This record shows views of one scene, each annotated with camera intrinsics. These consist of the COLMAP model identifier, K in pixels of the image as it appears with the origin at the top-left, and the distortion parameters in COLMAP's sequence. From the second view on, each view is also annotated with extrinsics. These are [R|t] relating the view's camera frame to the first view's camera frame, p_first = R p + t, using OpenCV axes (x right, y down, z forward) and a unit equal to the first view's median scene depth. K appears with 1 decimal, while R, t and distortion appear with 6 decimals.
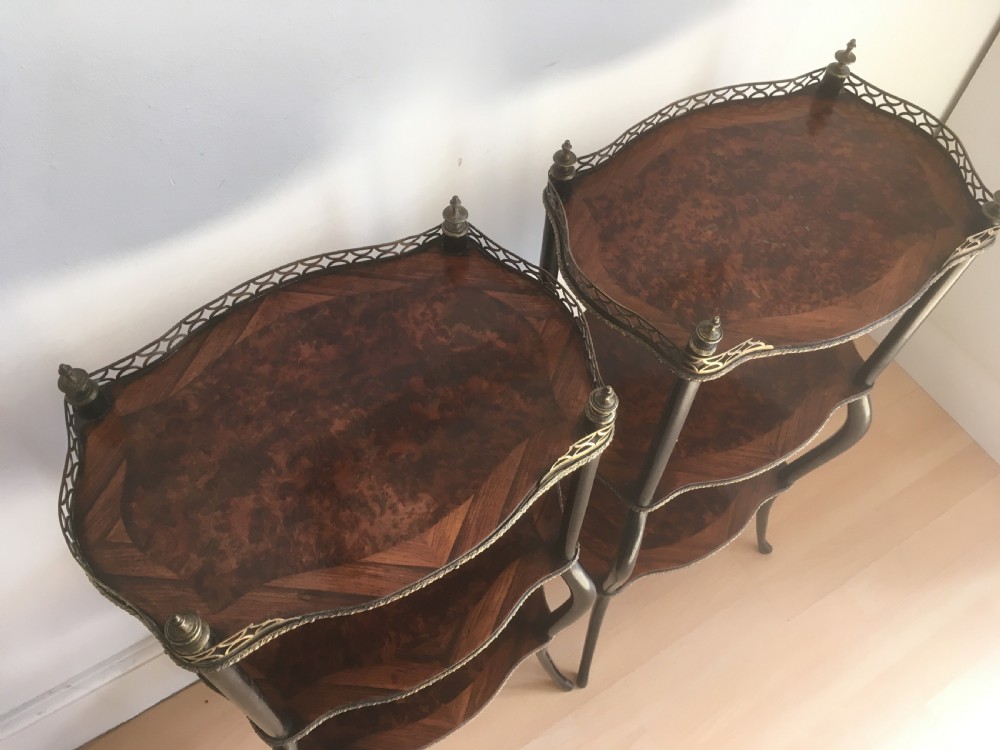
lens RADIAL K [[856.6, 0, 499.5], [0, 856.6, 367.9], [0, 0, 1]] dist [0.069829, -0.092472]
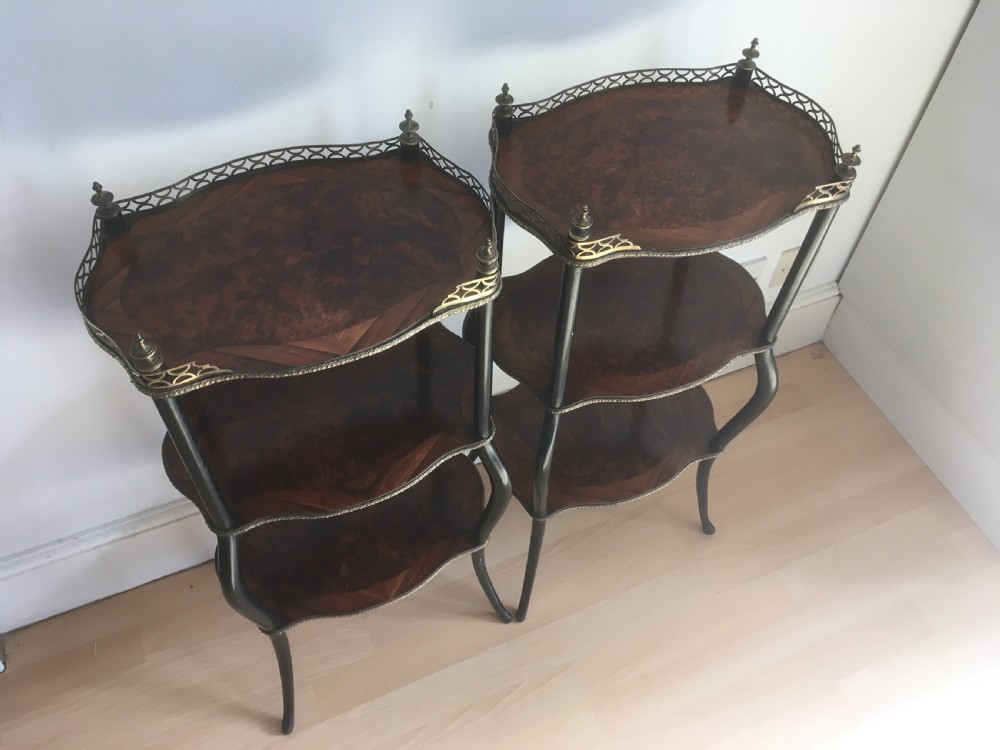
lens RADIAL K [[856.6, 0, 499.0], [0, 856.6, 368.7], [0, 0, 1]] dist [0.069829, -0.092472]
pose [[0.990144, 0.111911, -0.084208, 0.226029], [-0.119467, 0.988677, -0.090799, 0.275058], [0.073093, 0.099964, 0.992303, -0.234348]]
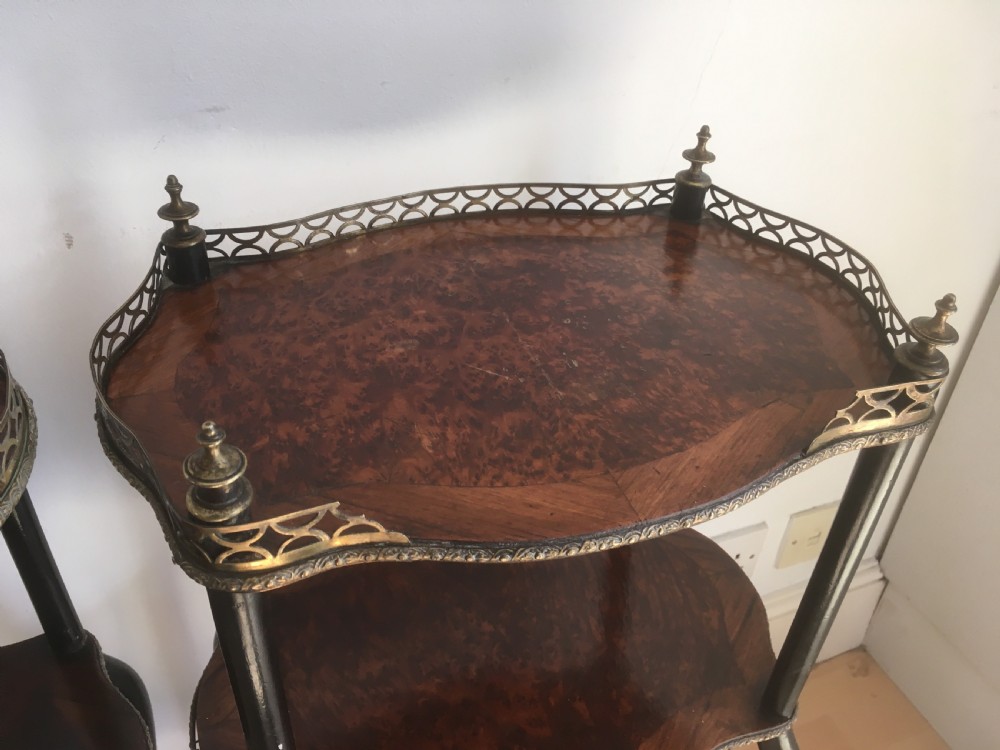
lens RADIAL K [[856.6, 0, 498.2], [0, 856.6, 372.0], [0, 0, 1]] dist [0.069829, -0.092472]
pose [[0.987733, 0.093782, -0.124853, 0.395455], [-0.132637, 0.925838, -0.353880, 0.048496], [0.082406, 0.366099, 0.926920, 0.509339]]
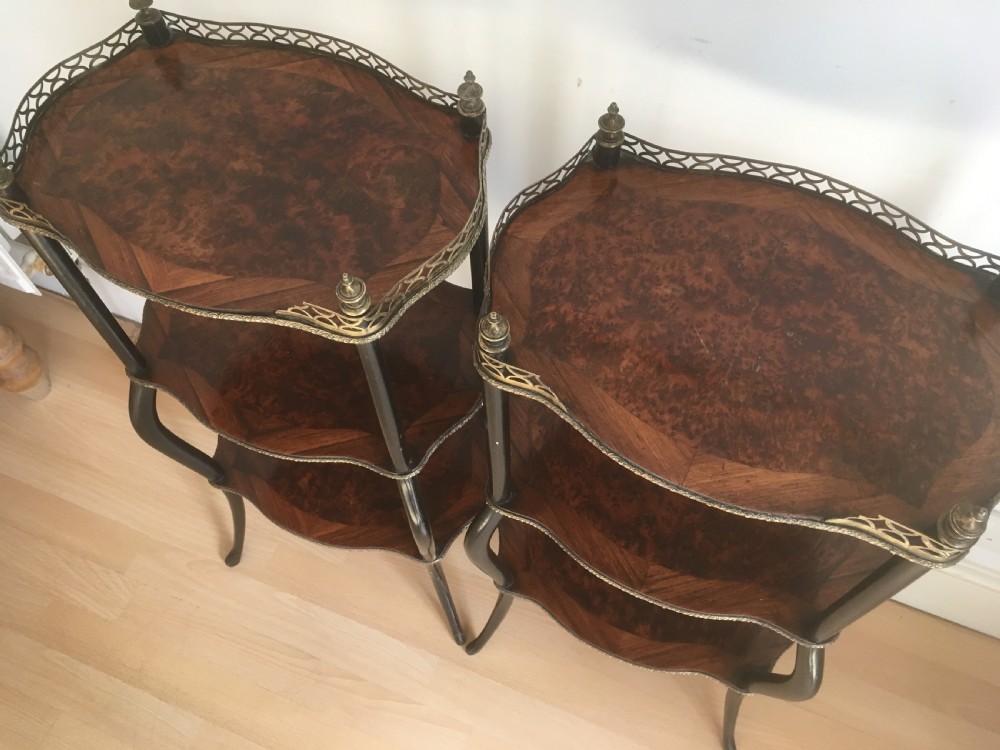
lens RADIAL K [[856.6, 0, 496.1], [0, 856.6, 370.5], [0, 0, 1]] dist [0.069829, -0.092472]
pose [[0.580411, 0.681356, -0.445957, 0.597811], [-0.659655, 0.714502, 0.233115, -0.194473], [0.477471, 0.158875, 0.864165, 0.214119]]
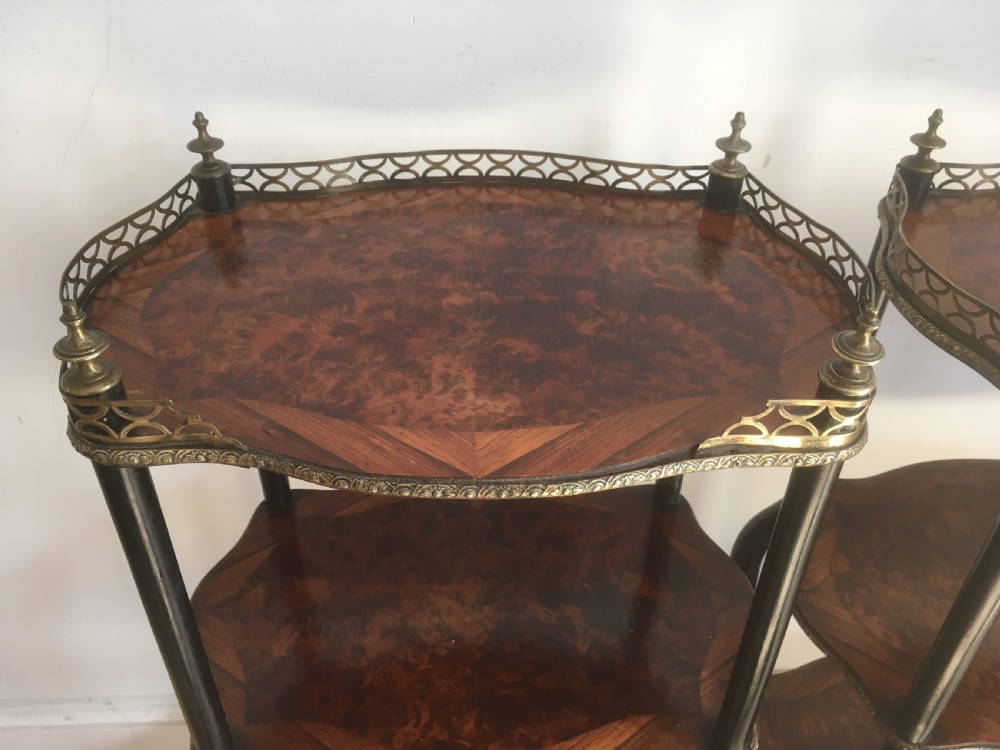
lens RADIAL K [[856.6, 0, 497.7], [0, 856.6, 375.0], [0, 0, 1]] dist [0.069829, -0.092472]
pose [[0.859324, 0.296291, -0.416863, 0.134636], [-0.422306, 0.870840, -0.251583, 0.249233], [0.288479, 0.392235, 0.873459, 0.371481]]
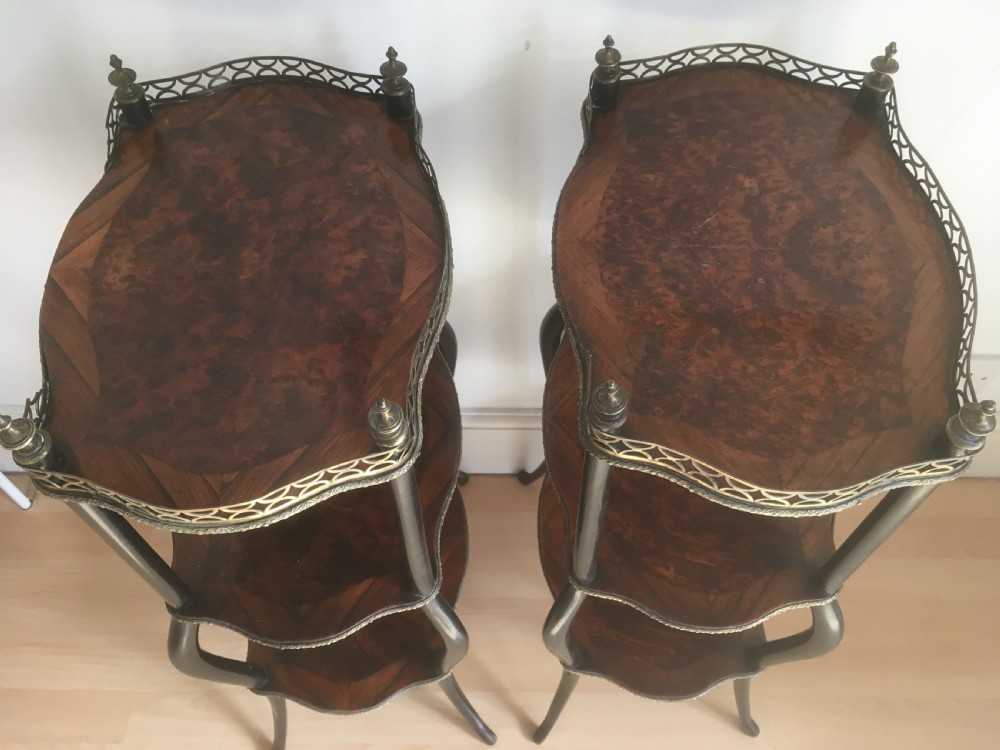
lens RADIAL K [[856.6, 0, 499.7], [0, 856.6, 373.8], [0, 0, 1]] dist [0.069829, -0.092472]
pose [[-0.523838, 0.702870, -0.481214, 0.954229], [-0.718759, -0.061545, 0.692530, -0.609935], [0.457142, 0.708651, 0.537434, 0.583869]]
